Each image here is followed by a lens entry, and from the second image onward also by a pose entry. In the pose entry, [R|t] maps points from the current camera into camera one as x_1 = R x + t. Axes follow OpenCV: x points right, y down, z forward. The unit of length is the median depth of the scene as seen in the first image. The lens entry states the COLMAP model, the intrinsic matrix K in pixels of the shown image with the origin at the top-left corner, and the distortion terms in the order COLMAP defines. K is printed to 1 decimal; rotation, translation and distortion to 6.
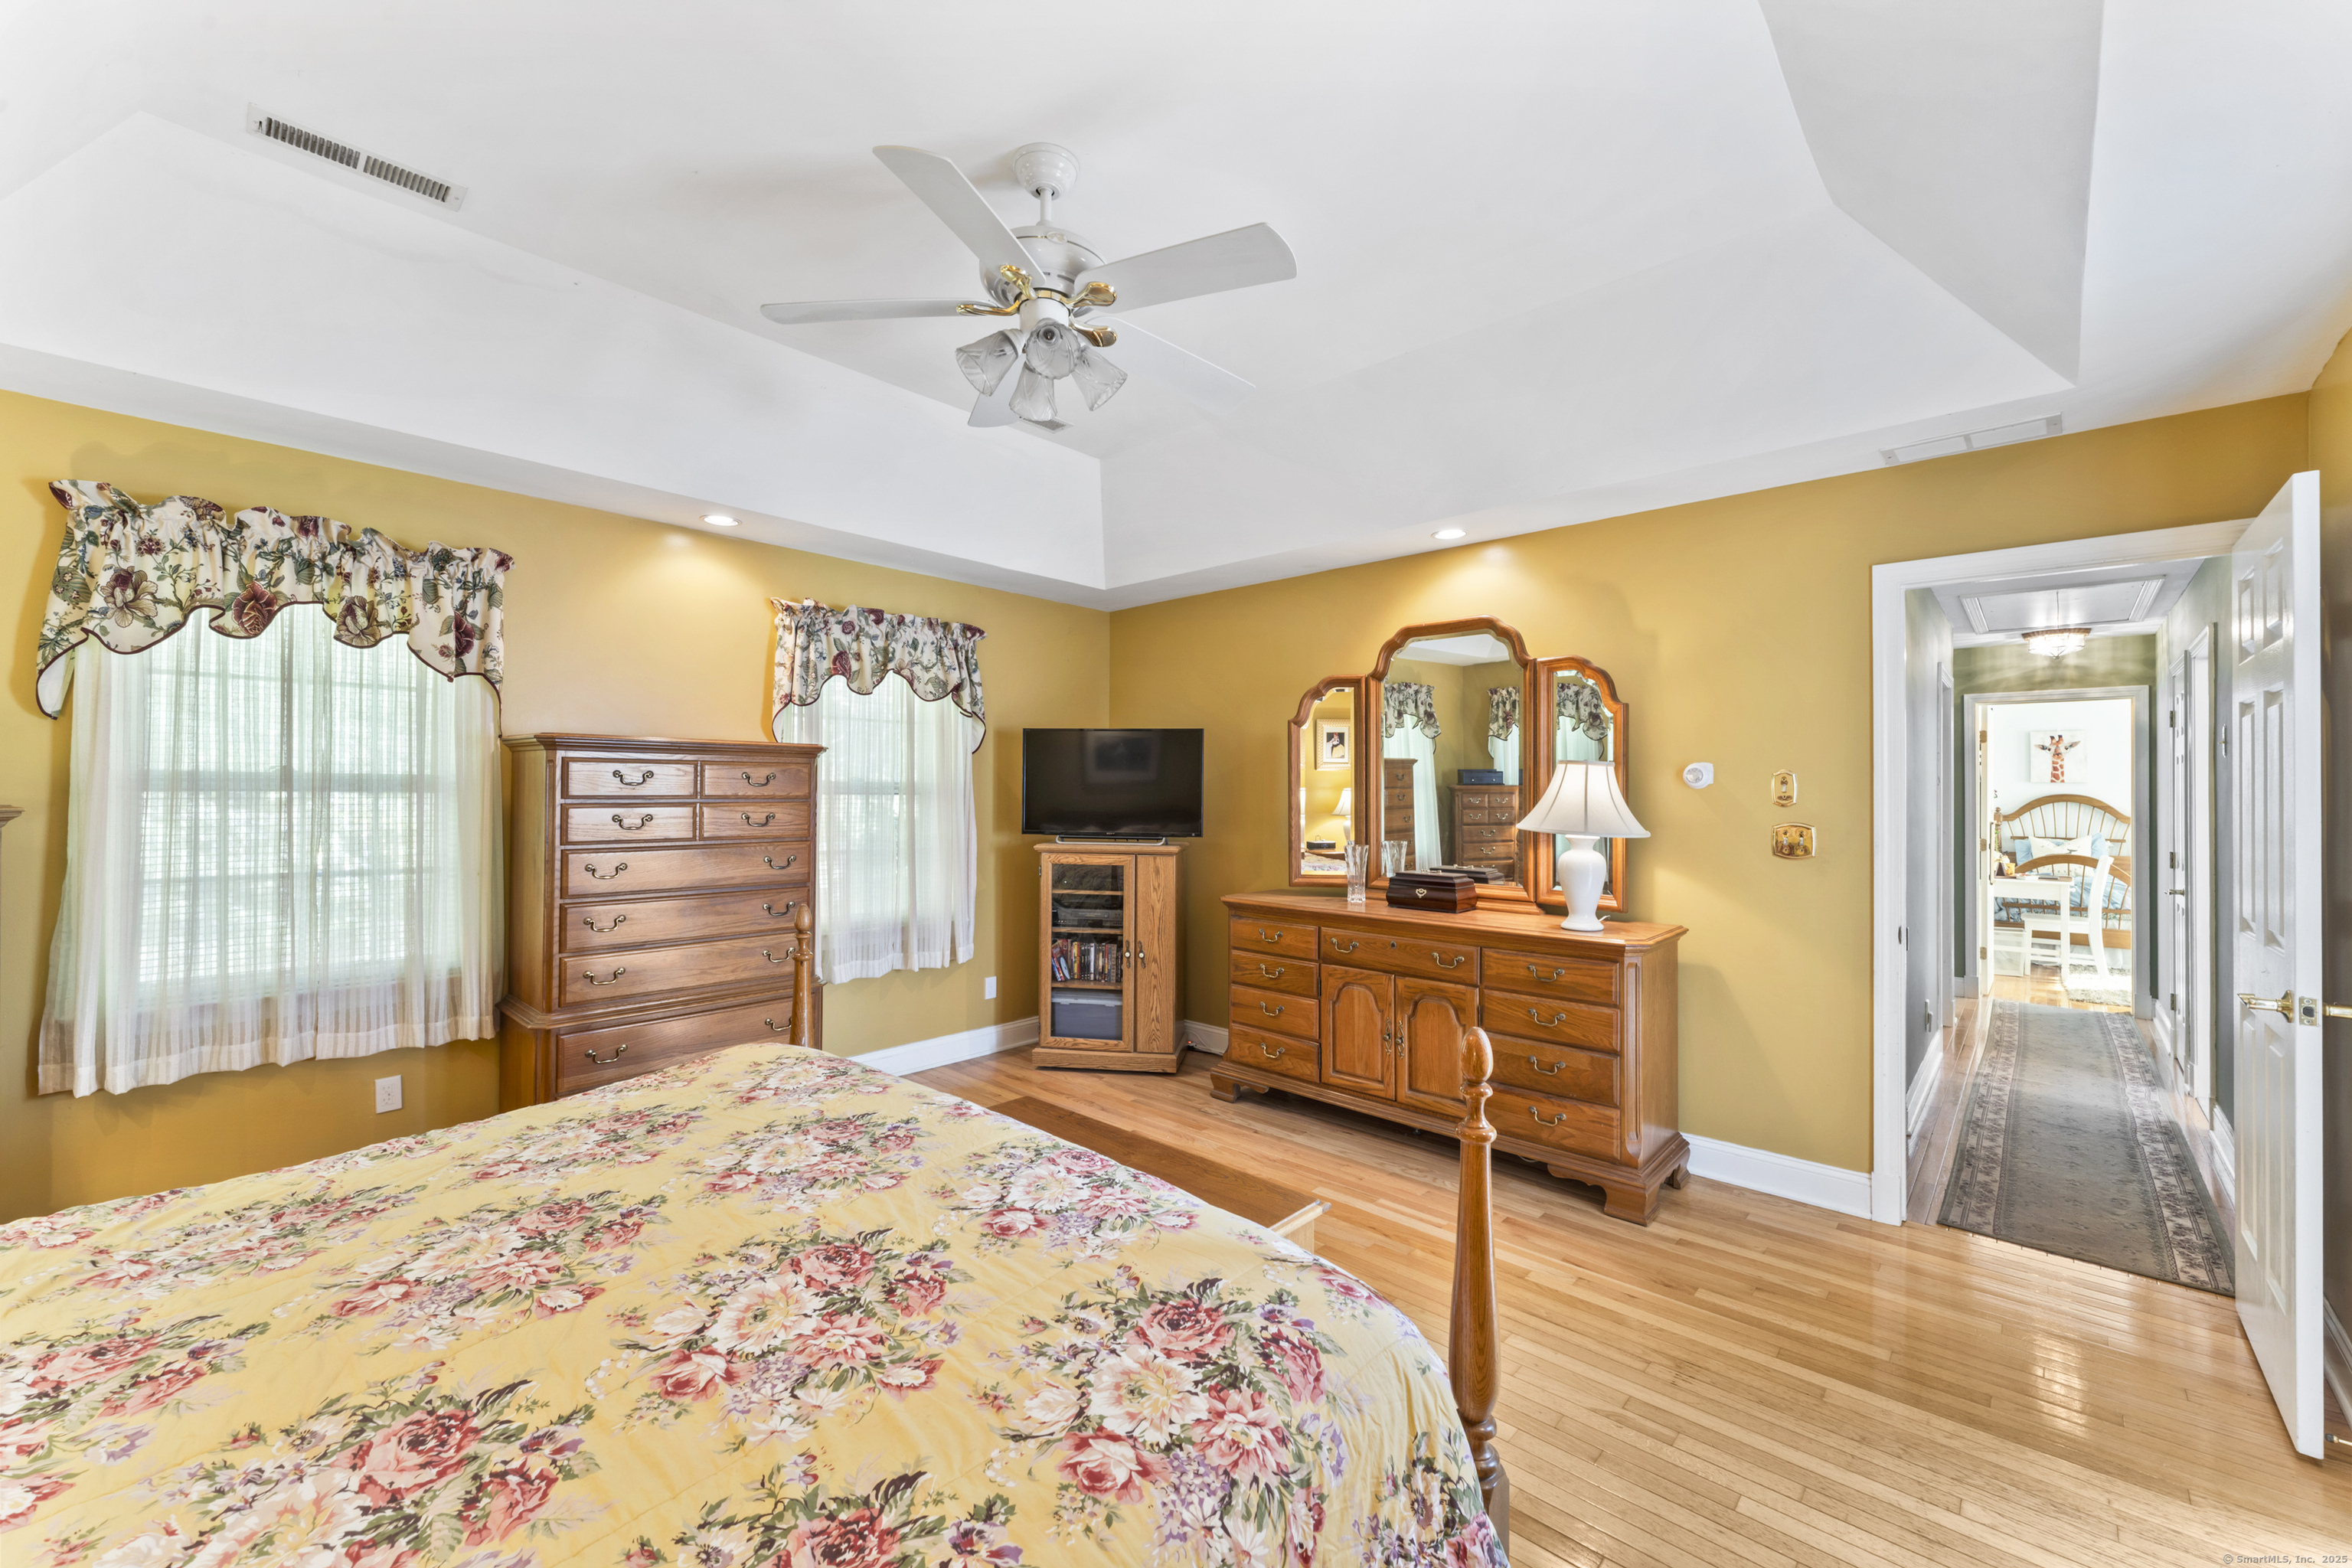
lens RADIAL K [[948.4, 0, 1176.0], [0, 948.4, 784.0], [0, 0, 1]] dist [0.012600, 0.000188]
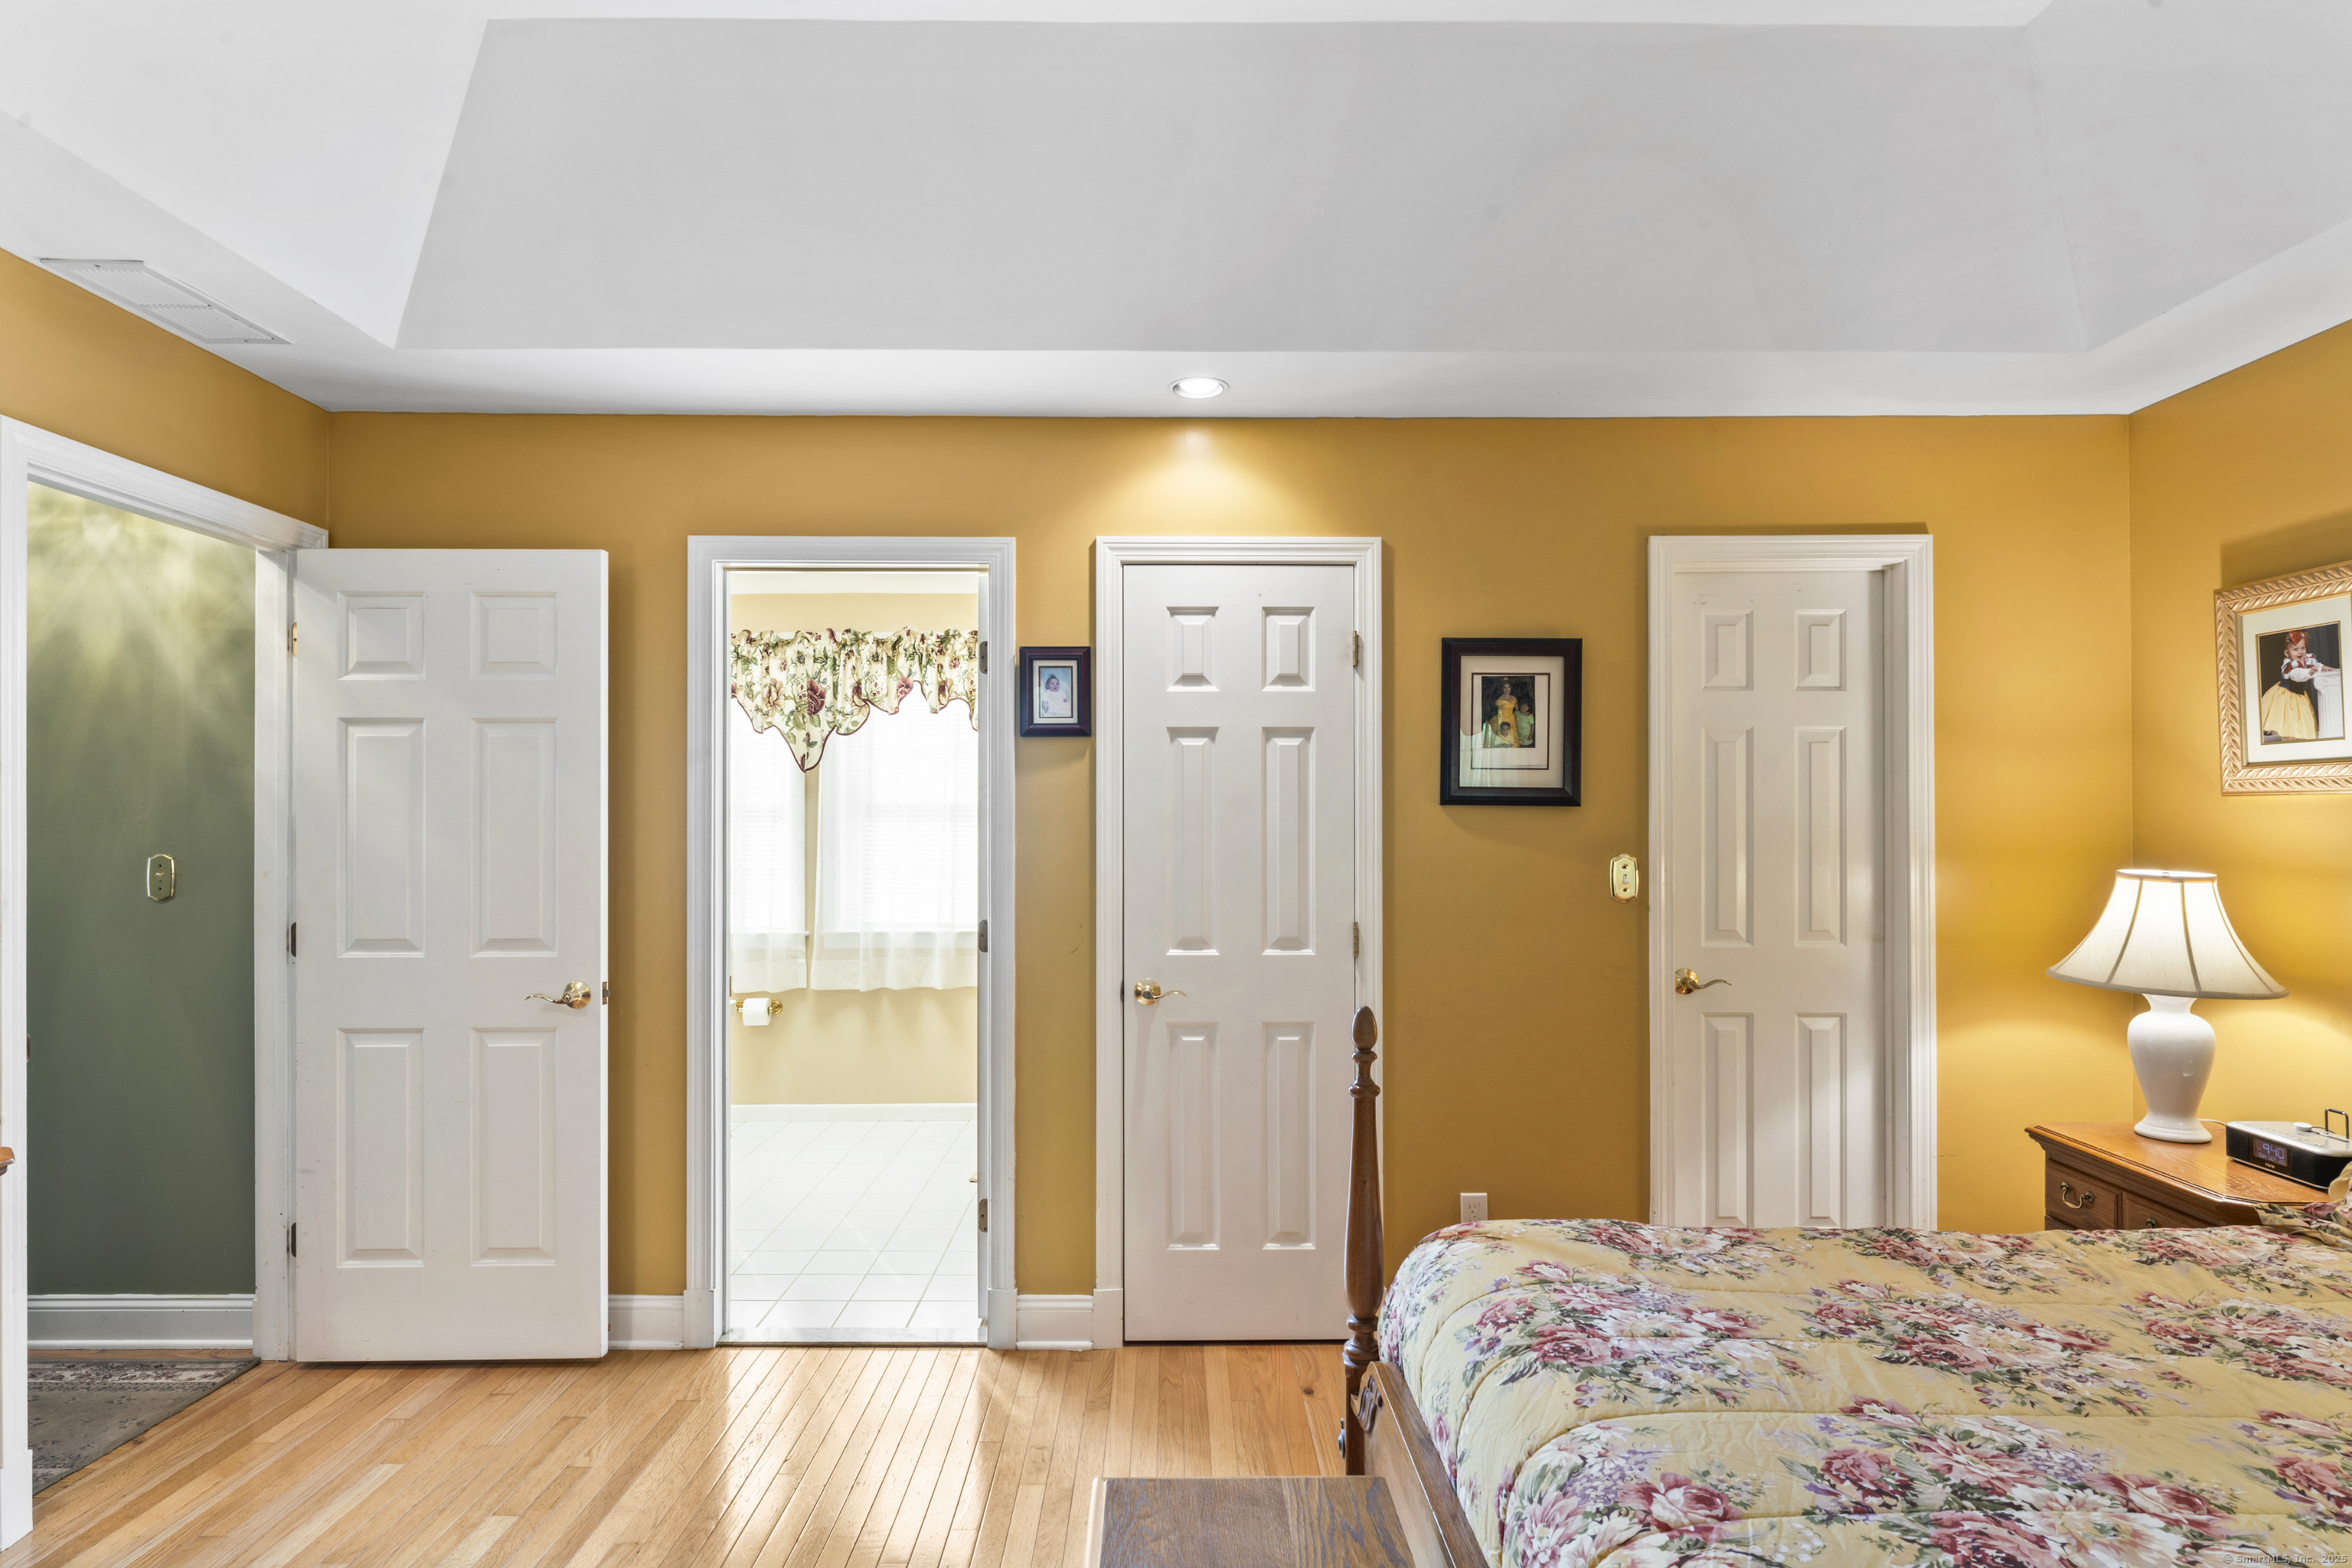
lens RADIAL K [[1229.7, 0, 1179.5], [0, 1229.7, 813.3], [0, 0, 1]] dist [-0.011464, 0.000630]
pose [[-0.688498, 0.001234, 0.725238, -0.321985], [-0.008451, 0.999917, -0.009724, 0.013759], [-0.725189, -0.012824, -0.688430, 1.107572]]
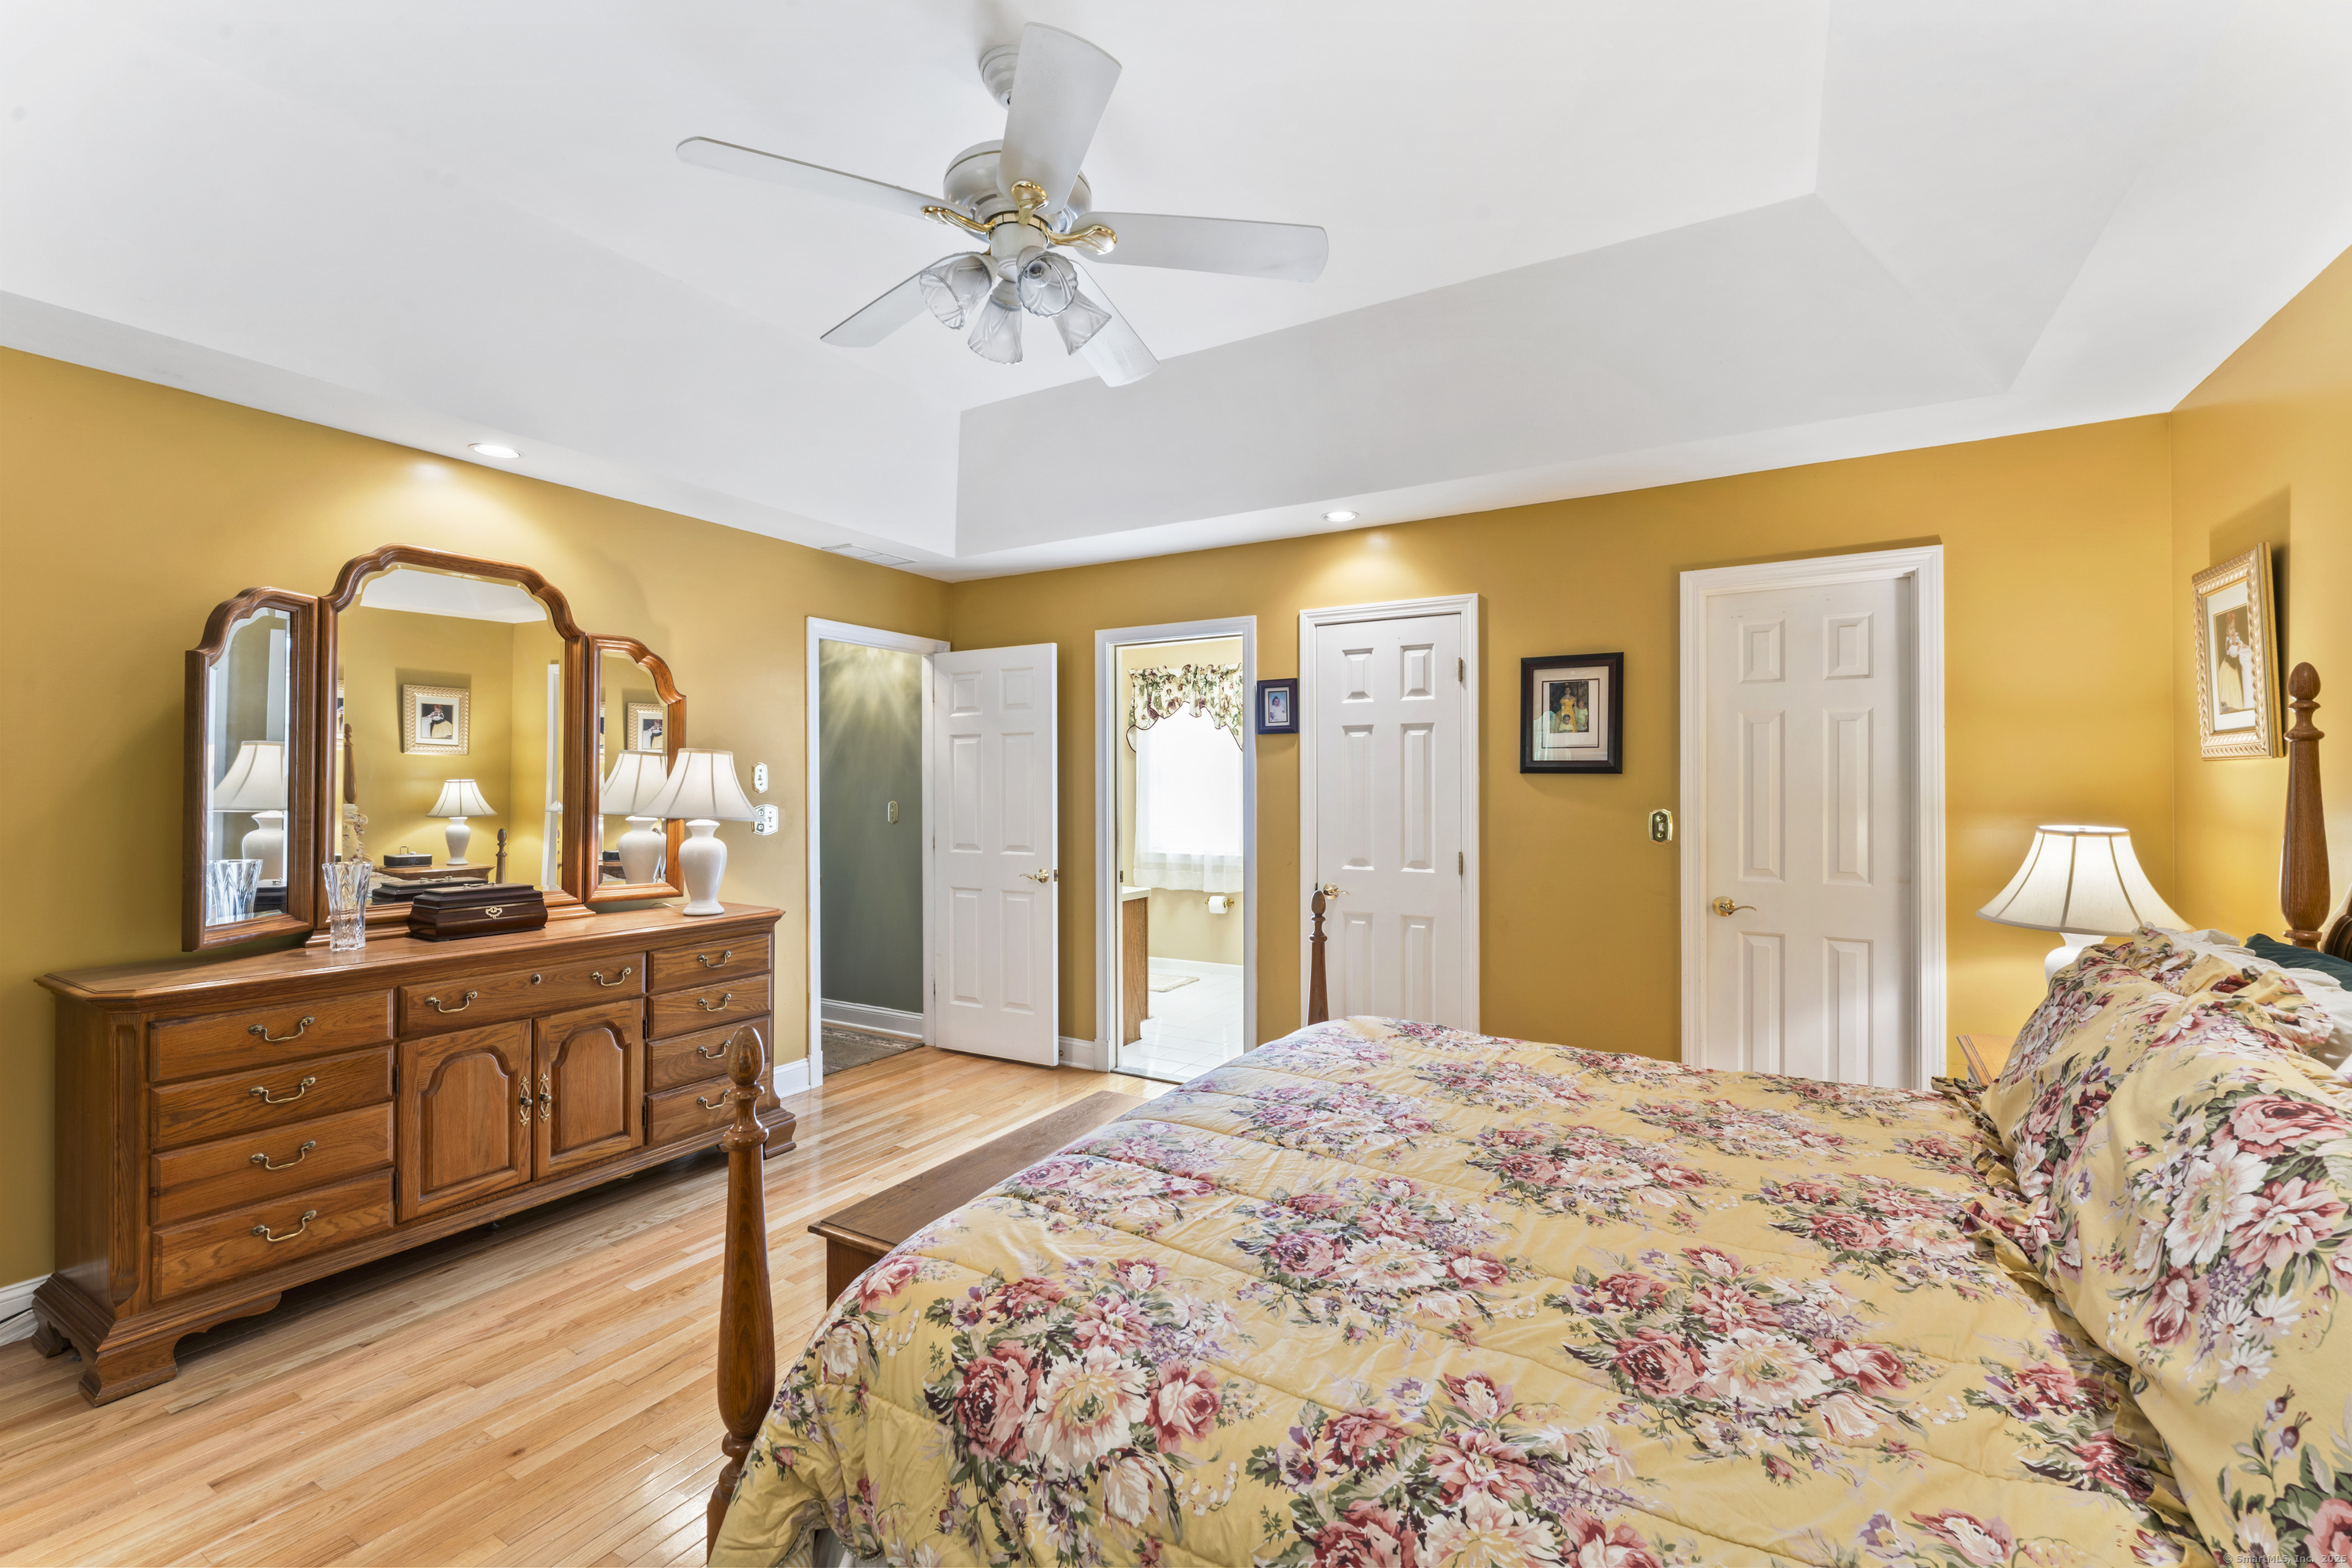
lens RADIAL K [[986.9, 0, 1176.0], [0, 986.9, 784.0], [0, 0, 1]] dist [-0.021527, -0.000043]
pose [[-0.215836, -0.002320, 0.976427, -0.868469], [-0.007162, 0.999974, 0.000793, 0.009308], [-0.976403, -0.006822, -0.215847, 0.880482]]
